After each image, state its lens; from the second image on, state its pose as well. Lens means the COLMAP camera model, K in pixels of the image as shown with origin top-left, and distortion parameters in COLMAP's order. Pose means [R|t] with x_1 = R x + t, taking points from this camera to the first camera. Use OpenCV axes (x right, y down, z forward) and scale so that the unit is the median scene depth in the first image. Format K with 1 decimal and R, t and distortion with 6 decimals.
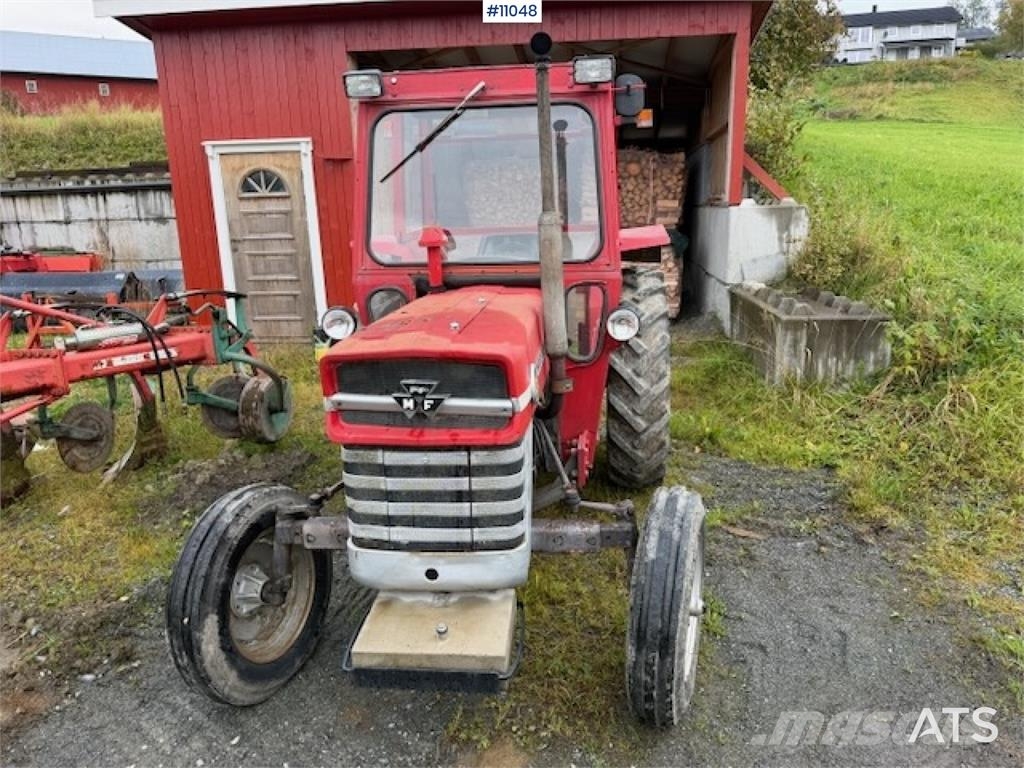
lens RADIAL K [[718.6, 0, 519.2], [0, 718.6, 380.6], [0, 0, 1]] dist [0.031821, -0.044768]
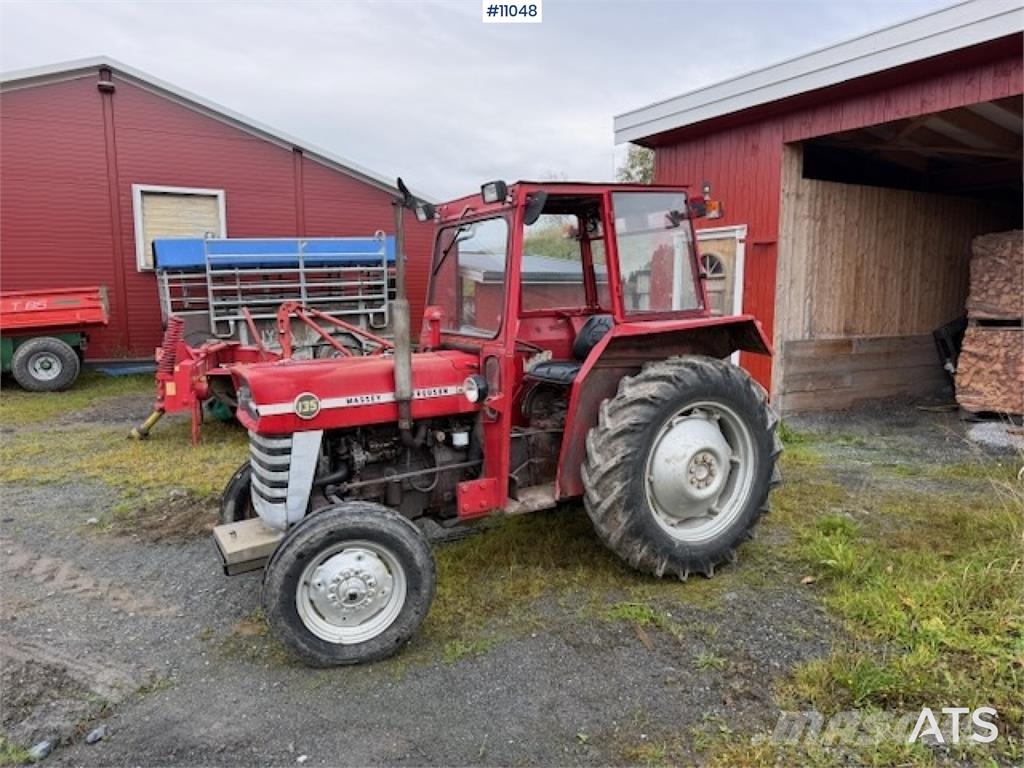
lens RADIAL K [[718.6, 0, 513.3], [0, 718.6, 389.7], [0, 0, 1]] dist [0.031821, -0.044768]
pose [[0.582410, 0.132634, -0.802002, 0.905464], [-0.201091, 0.979443, 0.015948, -0.086094], [0.787630, 0.151987, 0.597109, 0.243006]]
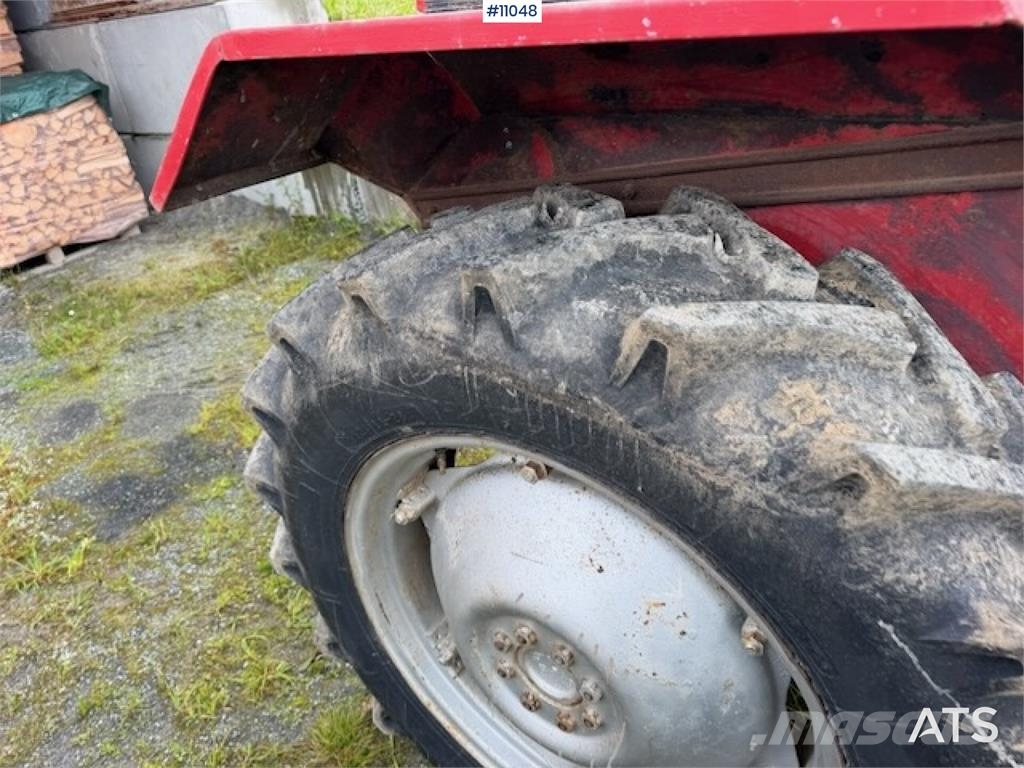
lens RADIAL K [[718.6, 0, 511.0], [0, 718.6, 379.9], [0, 0, 1]] dist [0.031821, -0.044768]
pose [[0.474069, -0.456952, 0.752631, -0.383578], [0.305919, 0.887018, 0.345851, -0.206282], [-0.825635, 0.066287, 0.560298, 1.041359]]
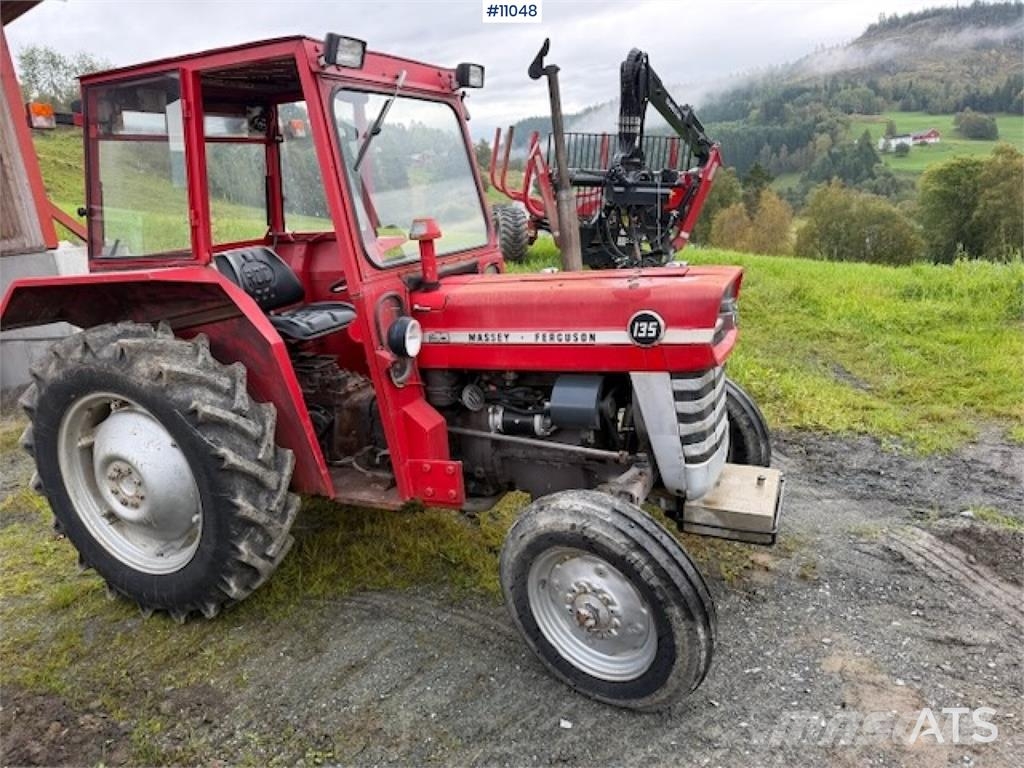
lens RADIAL K [[718.6, 0, 518.9], [0, 718.6, 393.5], [0, 0, 1]] dist [0.031821, -0.044768]
pose [[0.292355, -0.254002, 0.921961, -0.806809], [0.314082, 0.936105, 0.158303, -0.087429], [-0.903261, 0.243291, 0.353453, 0.489489]]
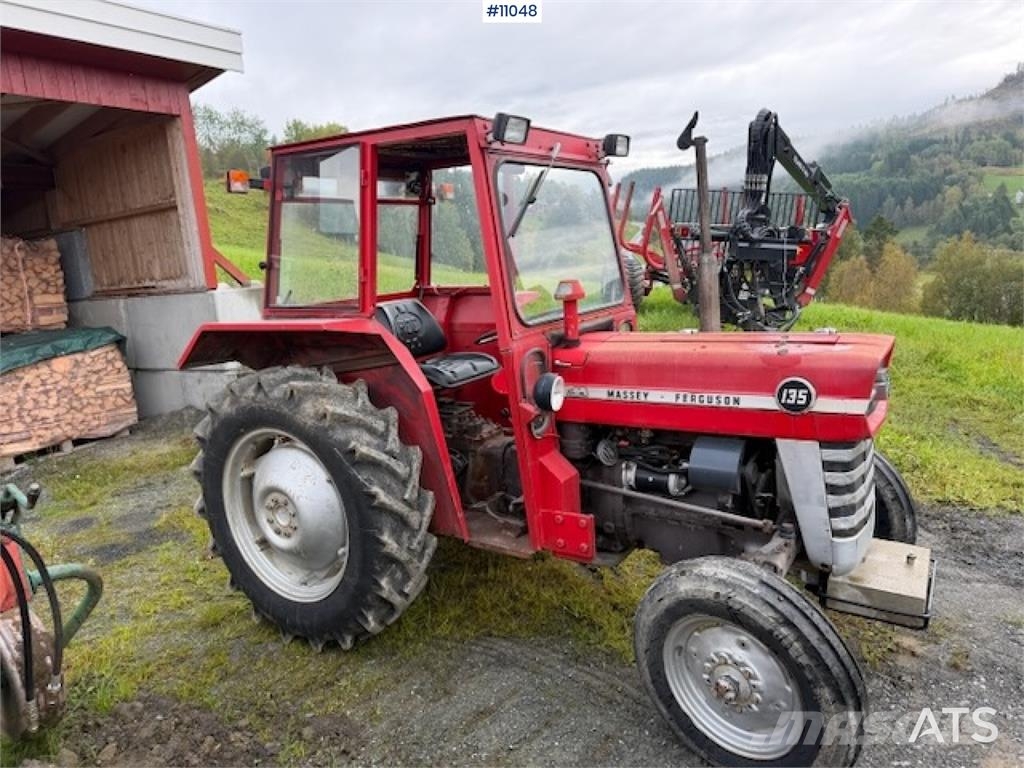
lens RADIAL K [[718.6, 0, 518.4], [0, 718.6, 380.1], [0, 0, 1]] dist [0.031821, -0.044768]
pose [[0.431041, -0.163076, 0.887474, -0.839376], [0.279459, 0.959301, 0.040542, -0.113315], [-0.857967, 0.230537, 0.459071, 0.513635]]
